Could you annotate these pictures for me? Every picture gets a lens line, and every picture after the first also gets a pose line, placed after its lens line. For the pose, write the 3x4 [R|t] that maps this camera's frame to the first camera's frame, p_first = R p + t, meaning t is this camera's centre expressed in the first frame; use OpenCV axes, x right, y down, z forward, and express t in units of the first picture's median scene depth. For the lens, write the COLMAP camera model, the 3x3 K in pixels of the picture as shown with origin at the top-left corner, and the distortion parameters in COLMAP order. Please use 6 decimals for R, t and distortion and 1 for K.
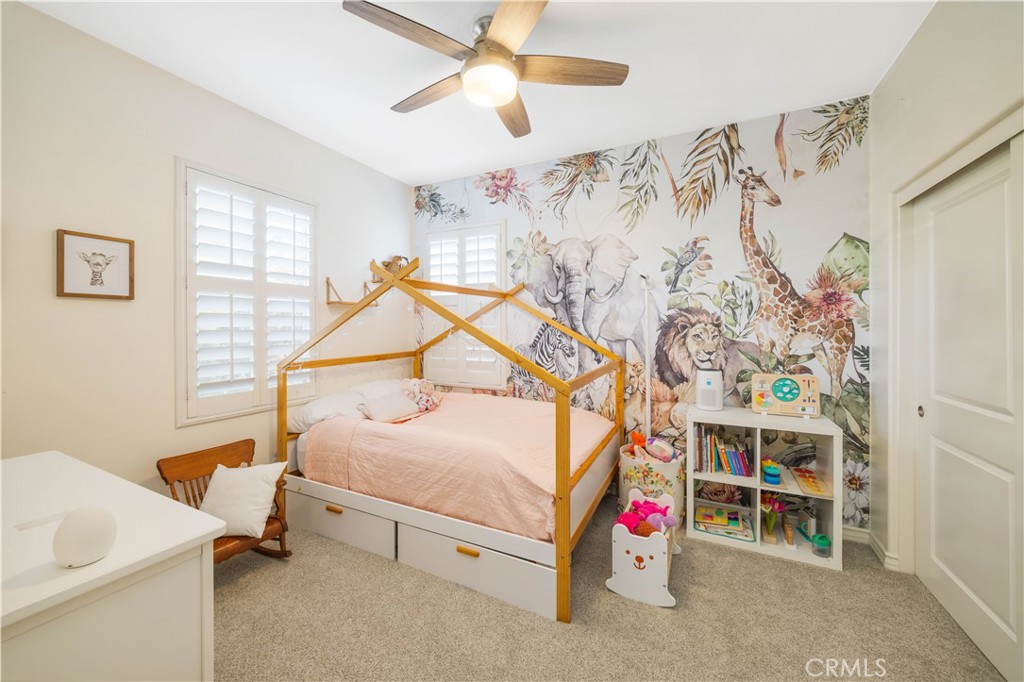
lens RADIAL K [[393.0, 0, 511.0], [0, 393.0, 330.0], [0, 0, 1]] dist [-0.004400, -0.000162]
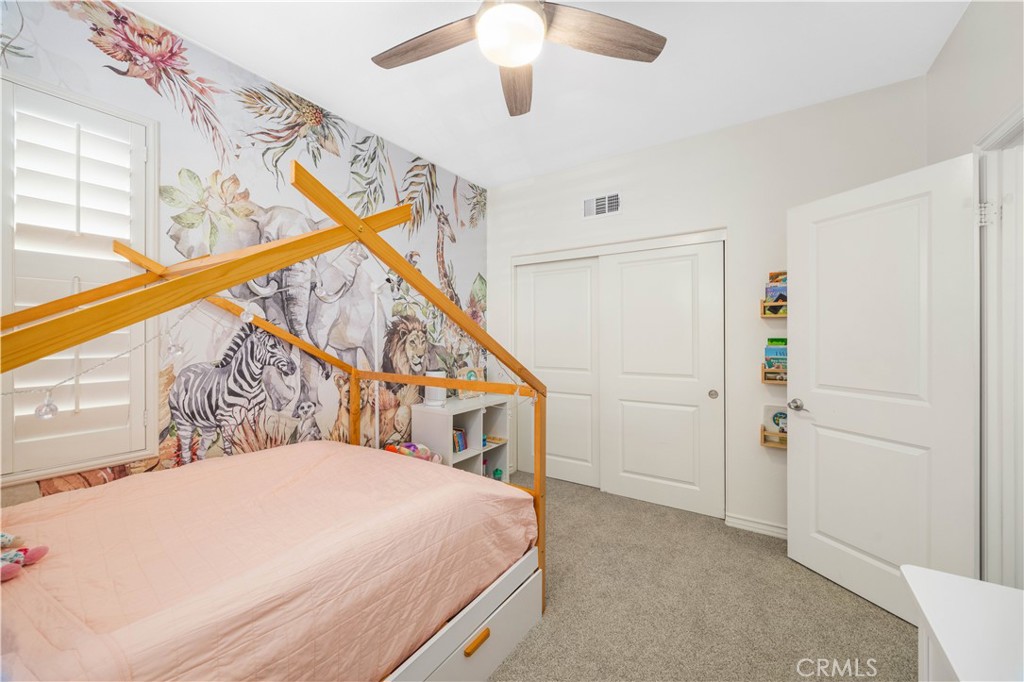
lens RADIAL K [[393.0, 0, 513.6], [0, 393.0, 336.9], [0, 0, 1]] dist [-0.004400, -0.000162]
pose [[0.120507, -0.004746, 0.992701, -0.547382], [0.007312, 0.999966, 0.003893, -0.000662], [-0.992686, 0.006790, 0.120538, 0.561608]]
